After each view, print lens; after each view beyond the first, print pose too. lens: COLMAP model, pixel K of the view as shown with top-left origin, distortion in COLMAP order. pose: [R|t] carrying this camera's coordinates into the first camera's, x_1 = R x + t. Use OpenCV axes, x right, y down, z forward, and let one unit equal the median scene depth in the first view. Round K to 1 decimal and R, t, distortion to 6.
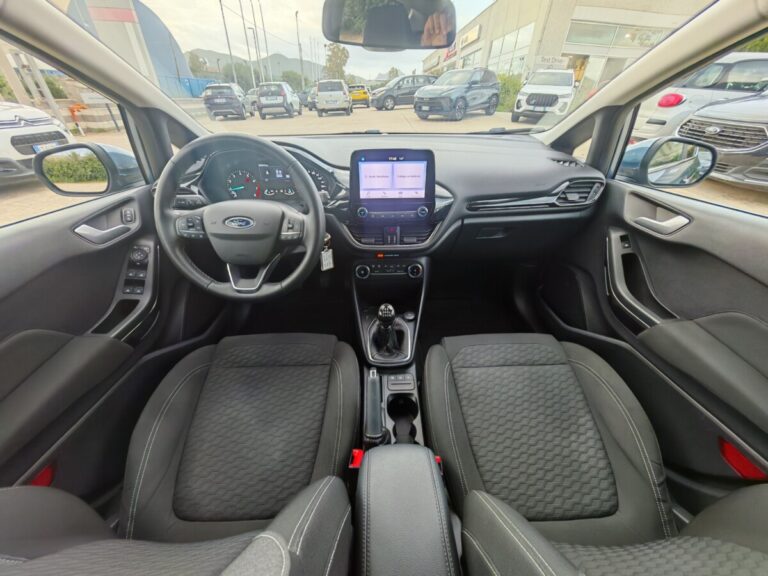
lens RADIAL K [[285.7, 0, 384.0], [0, 285.7, 288.0], [0, 0, 1]] dist [-0.001929, 0.000619]
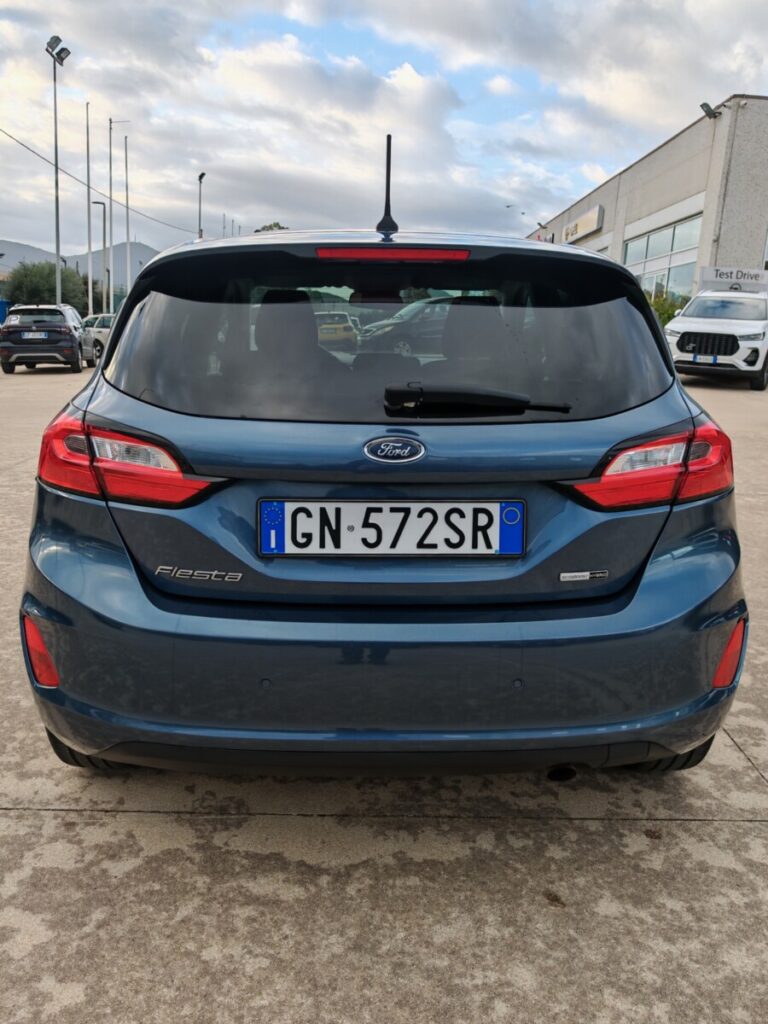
lens RADIAL K [[858.3, 0, 391.0], [0, 858.3, 509.5], [0, 0, 1]] dist [-0.000028, -0.000700]
pose [[0.999890, 0.014659, -0.002125, 0.174219], [-0.014361, 0.924326, -0.381334, 1.983891], [-0.003626, 0.381323, 0.924435, -2.867124]]
